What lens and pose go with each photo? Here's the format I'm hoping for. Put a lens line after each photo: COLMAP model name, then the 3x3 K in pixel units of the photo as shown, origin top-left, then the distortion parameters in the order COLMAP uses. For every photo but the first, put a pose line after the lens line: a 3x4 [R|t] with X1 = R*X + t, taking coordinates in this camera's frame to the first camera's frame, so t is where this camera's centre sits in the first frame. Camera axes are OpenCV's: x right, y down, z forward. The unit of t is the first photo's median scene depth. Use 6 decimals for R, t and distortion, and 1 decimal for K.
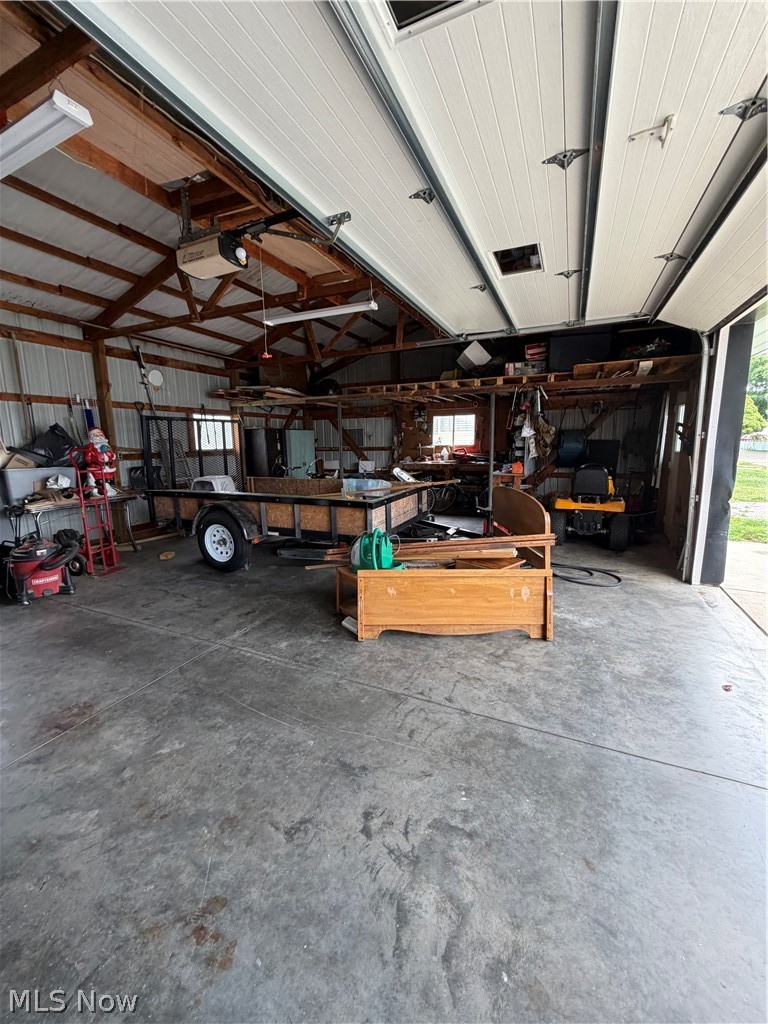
lens RADIAL K [[408.0, 0, 383.8], [0, 408.0, 509.4], [0, 0, 1]] dist [-0.000841, 0.000231]
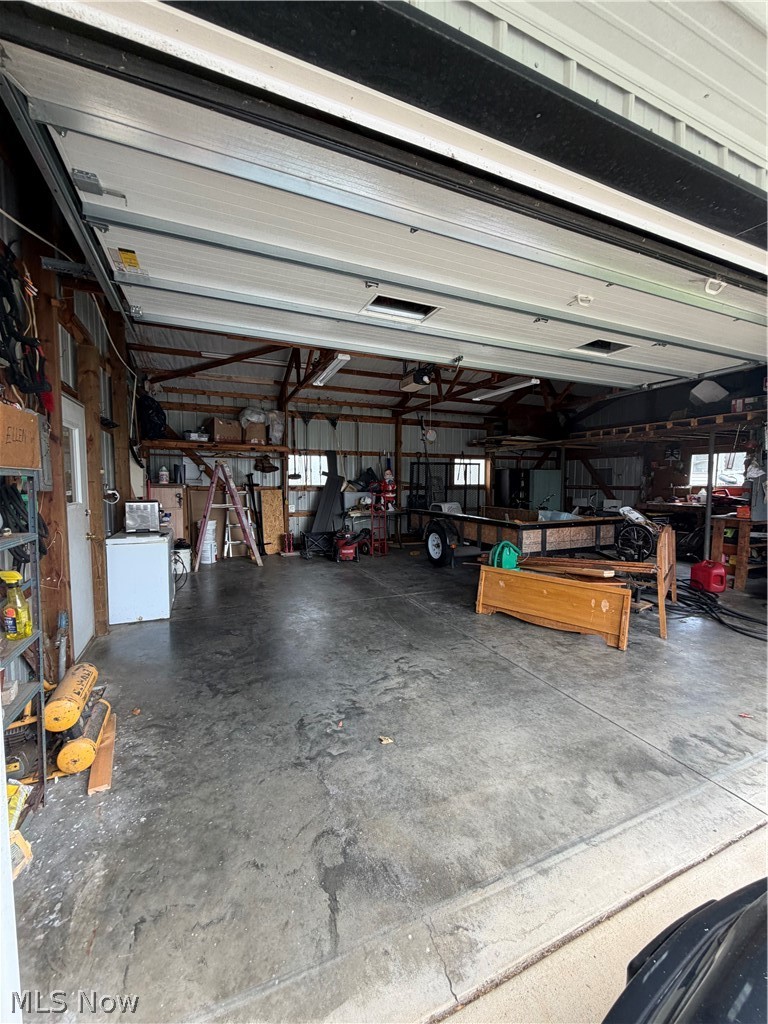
lens RADIAL K [[408.0, 0, 383.9], [0, 408.0, 509.6], [0, 0, 1]] dist [-0.000841, 0.000231]
pose [[0.740637, 0.062608, -0.668982, 0.439804], [-0.122762, 0.991499, -0.043120, 0.037385], [0.660595, 0.114062, 0.742027, -0.243288]]
